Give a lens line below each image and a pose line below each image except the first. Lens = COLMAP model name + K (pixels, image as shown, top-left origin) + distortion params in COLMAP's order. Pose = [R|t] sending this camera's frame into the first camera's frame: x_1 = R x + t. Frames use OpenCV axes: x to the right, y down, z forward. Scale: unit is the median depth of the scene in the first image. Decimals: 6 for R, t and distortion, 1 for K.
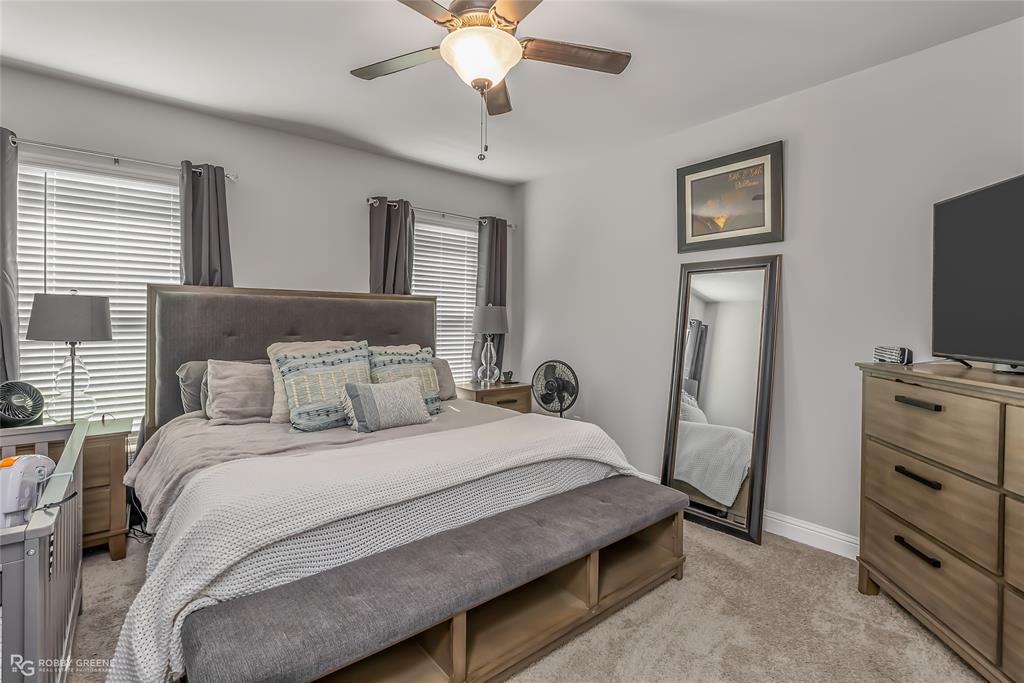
lens RADIAL K [[471.1, 0, 512.3], [0, 471.1, 331.8], [0, 0, 1]] dist [0.001050, 0.001978]
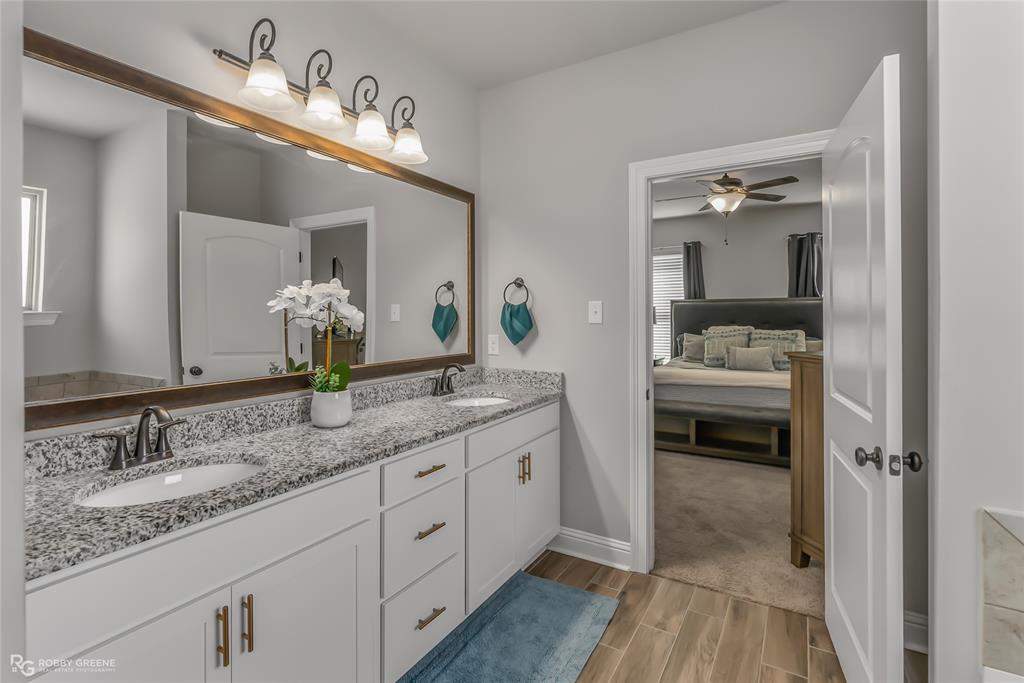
lens RADIAL K [[471.1, 0, 507.7], [0, 471.1, 314.2], [0, 0, 1]] dist [0.001050, 0.001978]
pose [[0.350013, -0.008080, -0.936710, 1.087816], [-0.014345, 0.999799, -0.013984, 0.012065], [0.936635, 0.018332, 0.349827, -0.530727]]
